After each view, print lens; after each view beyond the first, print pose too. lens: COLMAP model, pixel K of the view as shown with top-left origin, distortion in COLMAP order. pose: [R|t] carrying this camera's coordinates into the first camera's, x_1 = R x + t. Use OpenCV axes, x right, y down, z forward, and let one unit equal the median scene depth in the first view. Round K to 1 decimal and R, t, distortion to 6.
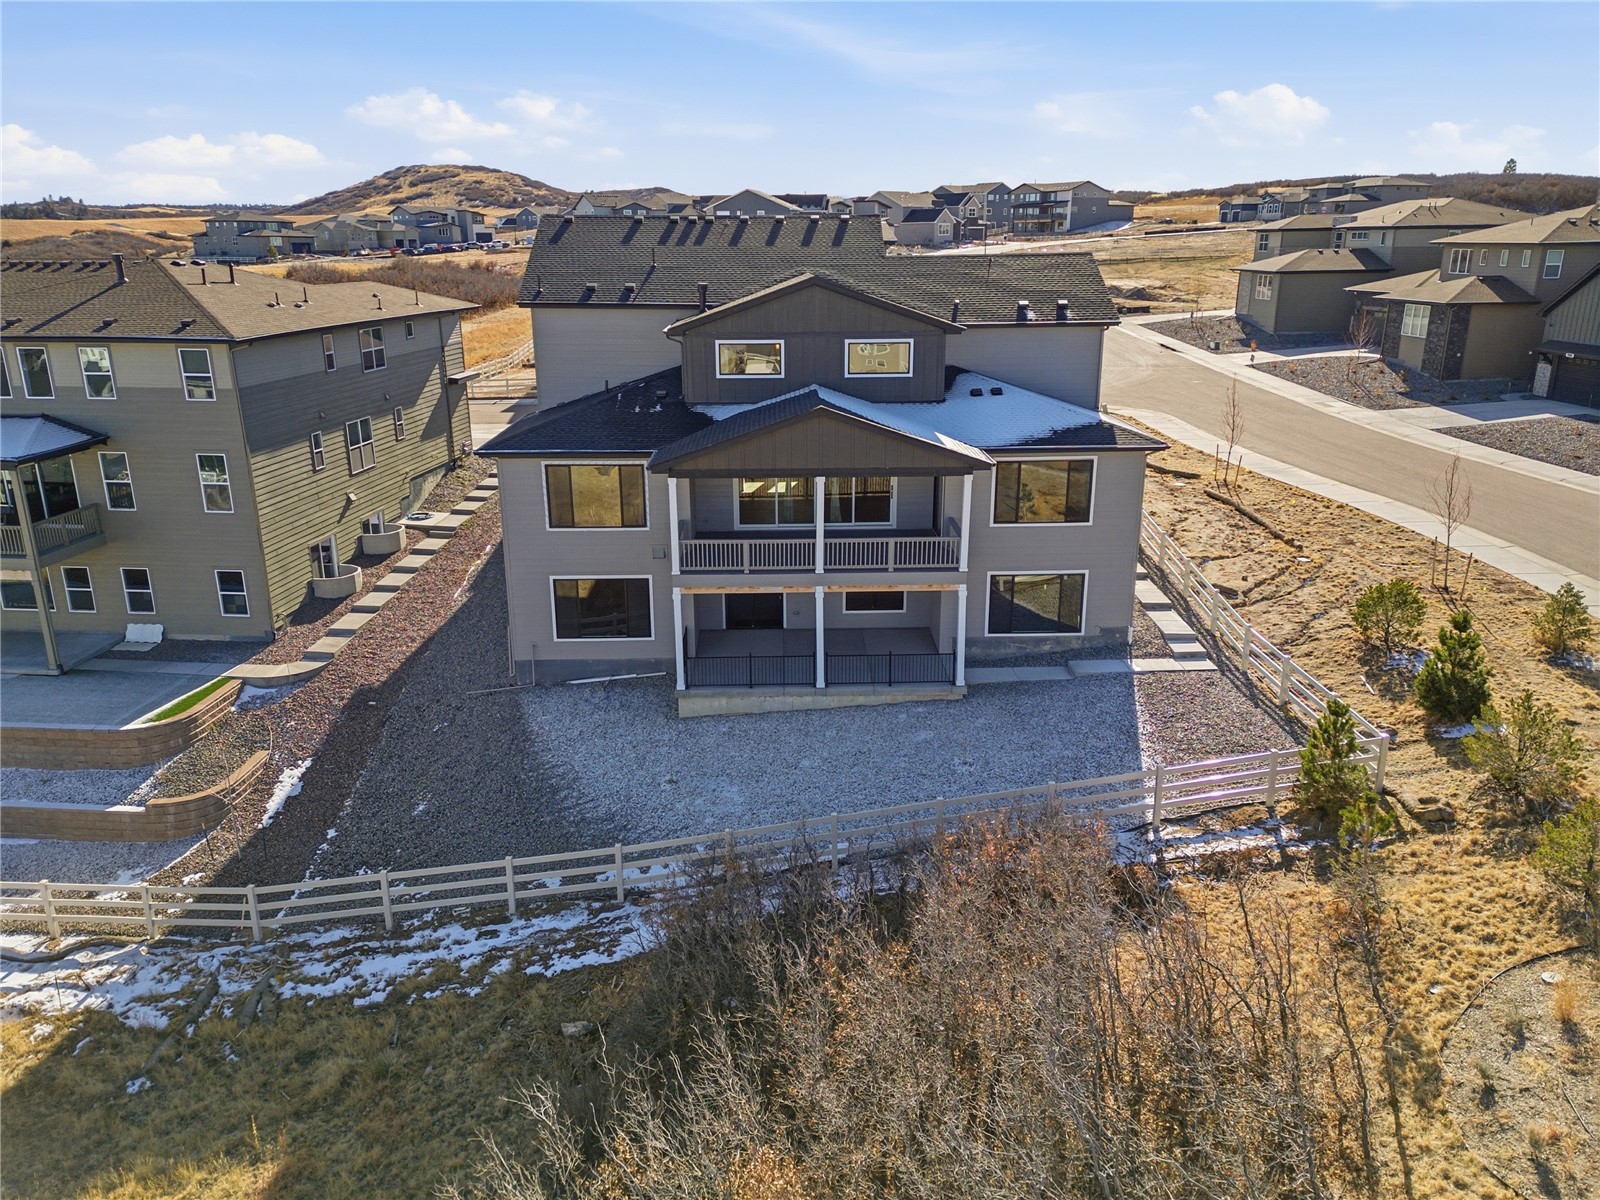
lens RADIAL K [[1134.8, 0, 800.0], [0, 1134.8, 600.0], [0, 0, 1]] dist [0.097661, -0.091026]
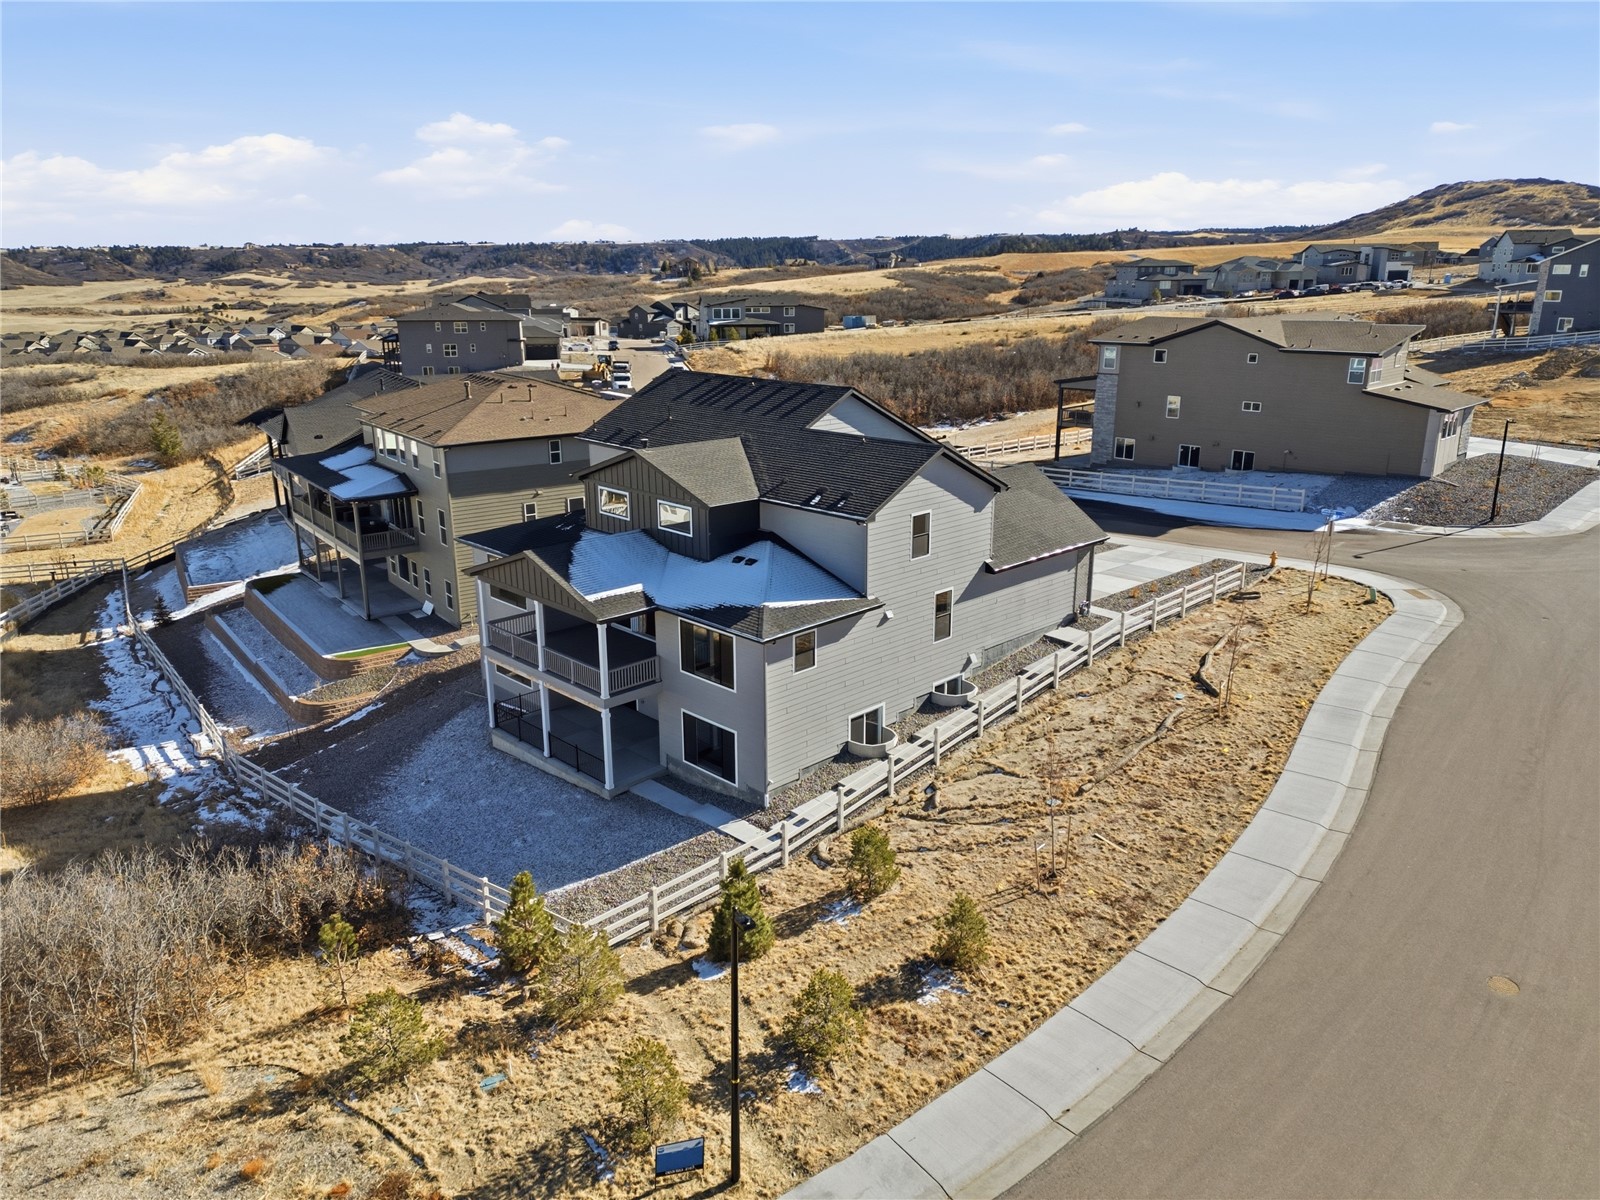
lens RADIAL K [[1134.8, 0, 800.0], [0, 1134.8, 600.0], [0, 0, 1]] dist [0.097661, -0.091026]
pose [[0.679011, 0.210541, -0.703290, 0.953061], [-0.220090, 0.972309, 0.078584, -0.229612], [0.700361, 0.101427, 0.706546, 0.212848]]
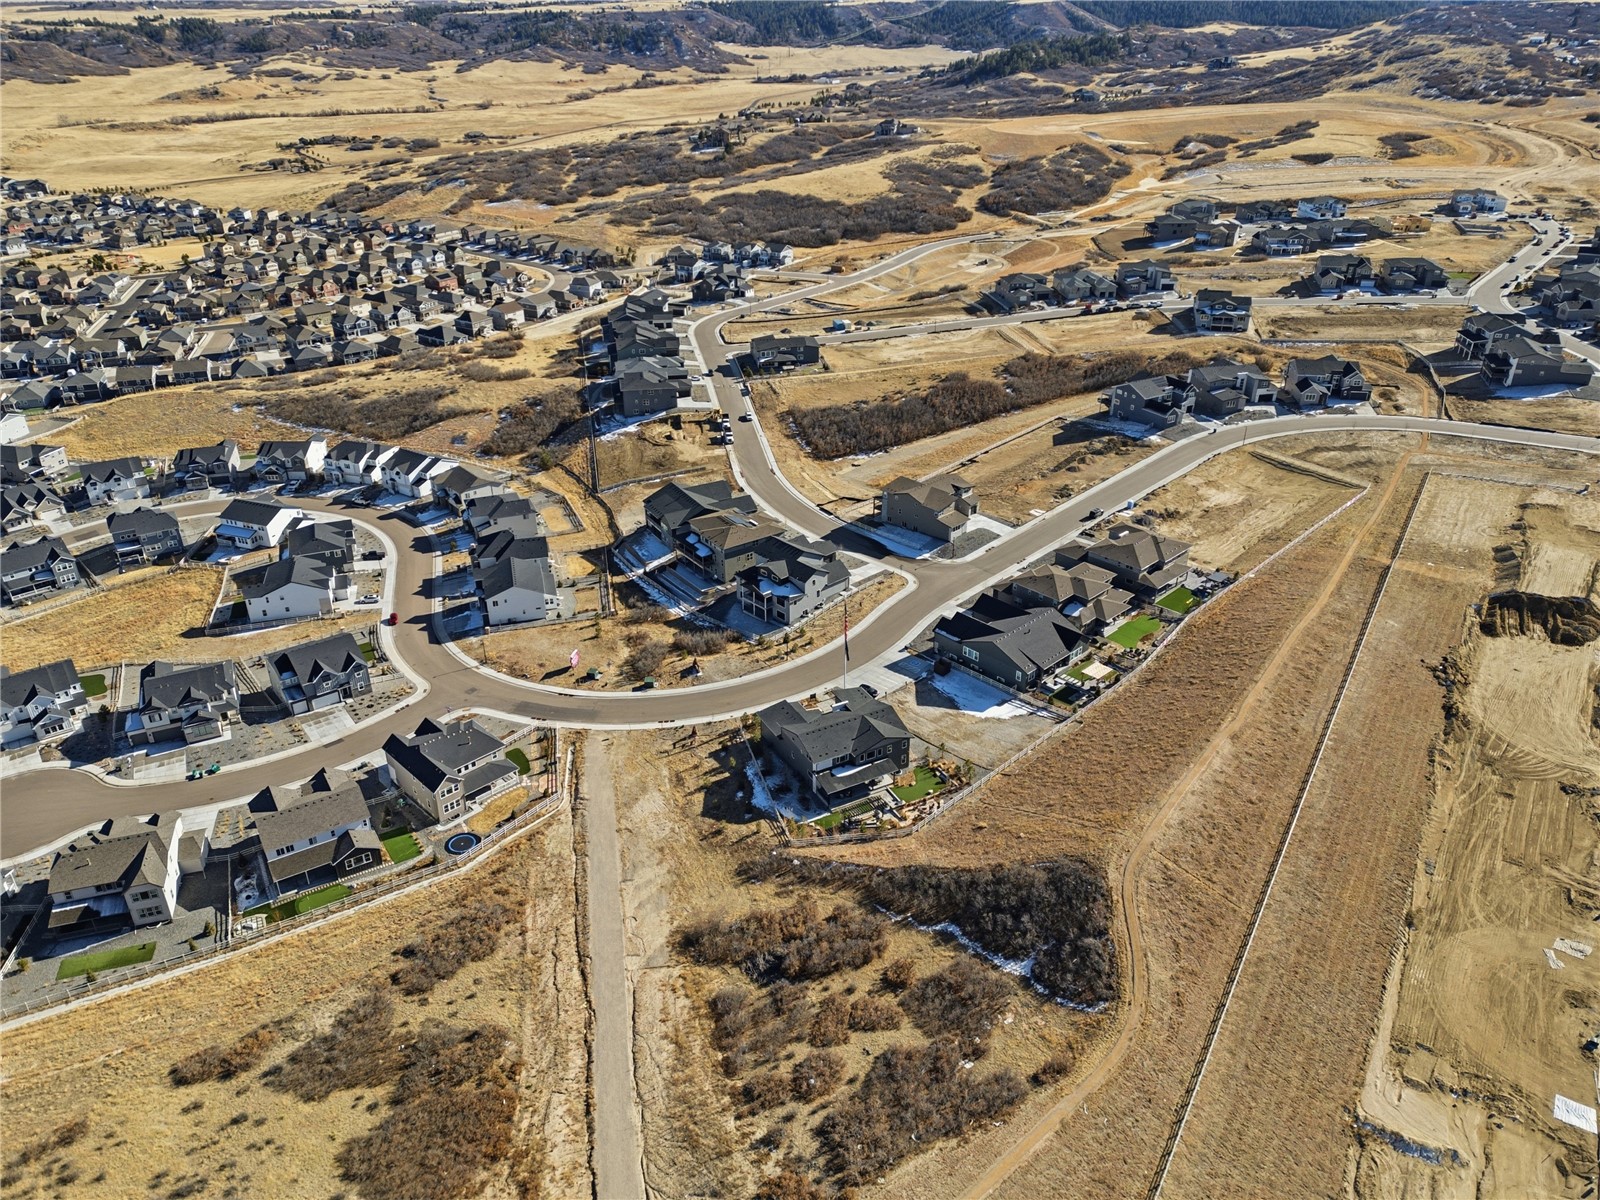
lens RADIAL K [[1134.8, 0, 800.0], [0, 1134.8, 600.0], [0, 0, 1]] dist [0.097661, -0.091026]
pose [[0.665871, 0.355505, -0.655921, 4.736511], [-0.225472, 0.933952, 0.277303, -2.012909], [0.711180, -0.036756, 0.702048, -3.827879]]
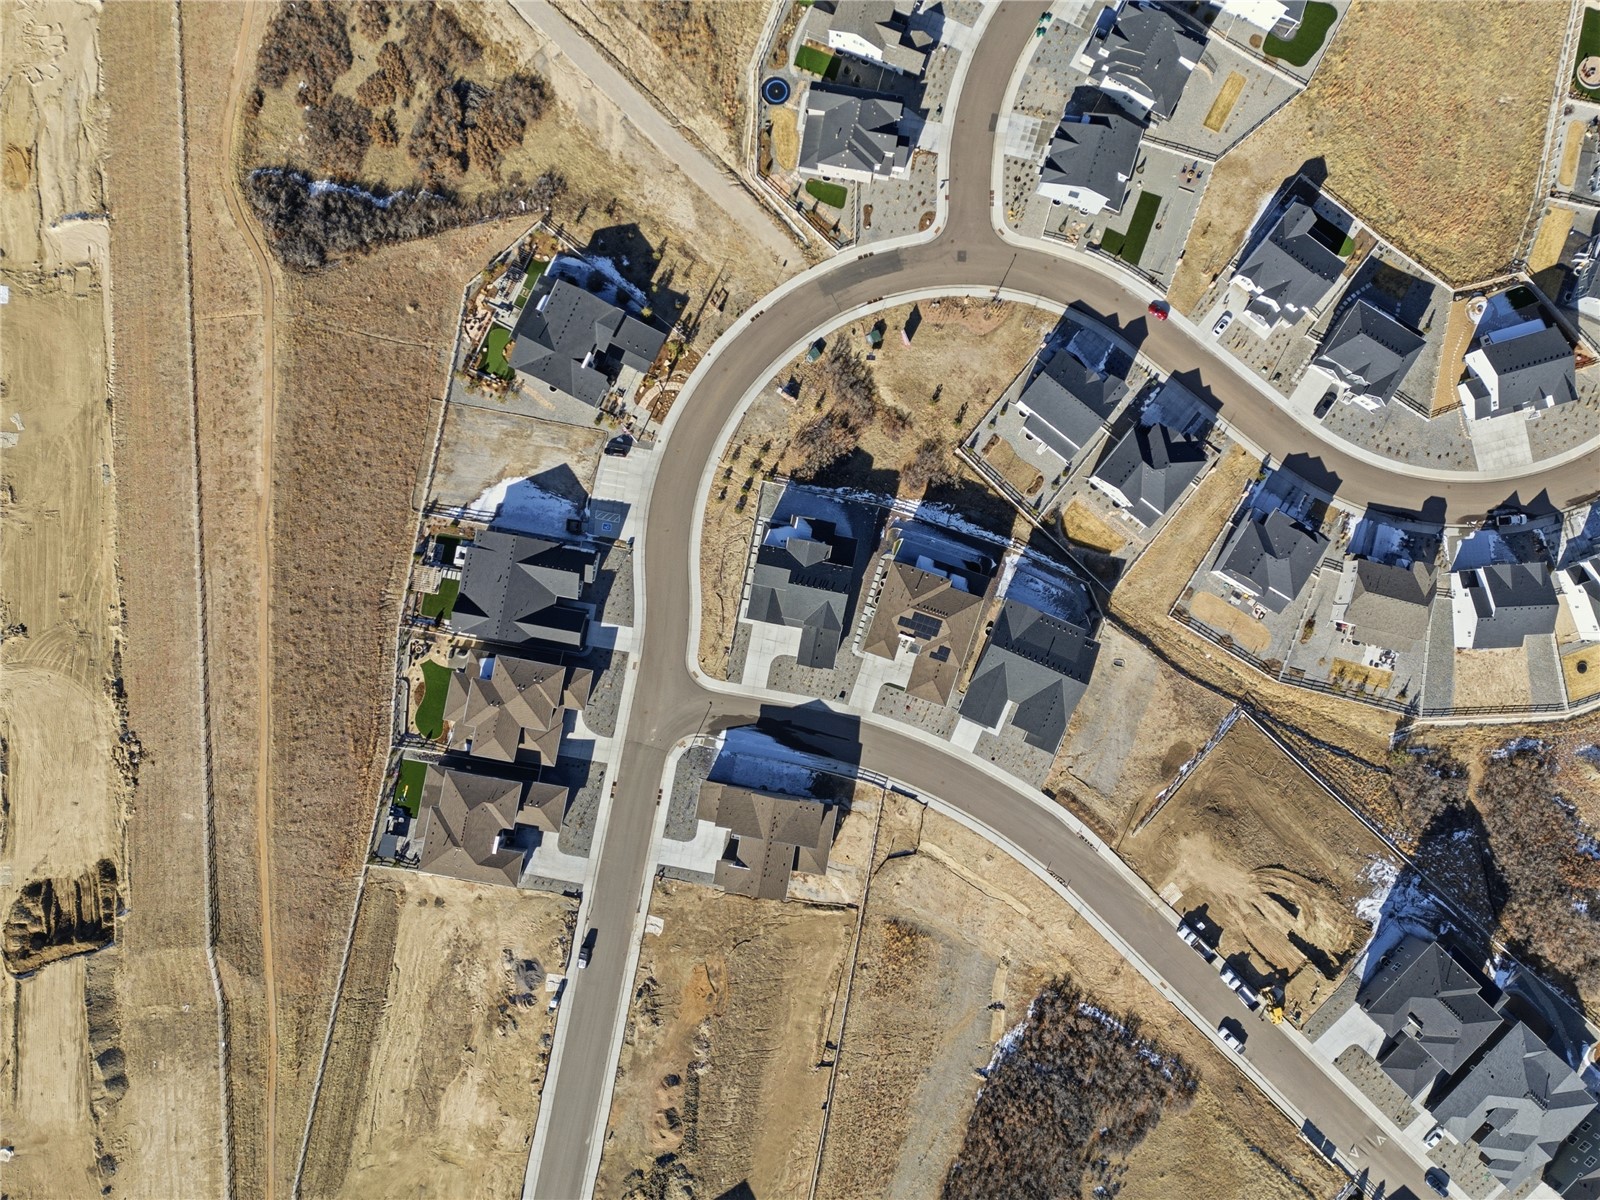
lens RADIAL K [[1134.8, 0, 800.0], [0, 1134.8, 600.0], [0, 0, 1]] dist [0.097661, -0.091026]
pose [[-0.976961, -0.213297, 0.007182, -0.050747], [0.065941, -0.269682, 0.960689, -6.072229], [-0.202976, 0.939029, 0.277534, -0.468132]]
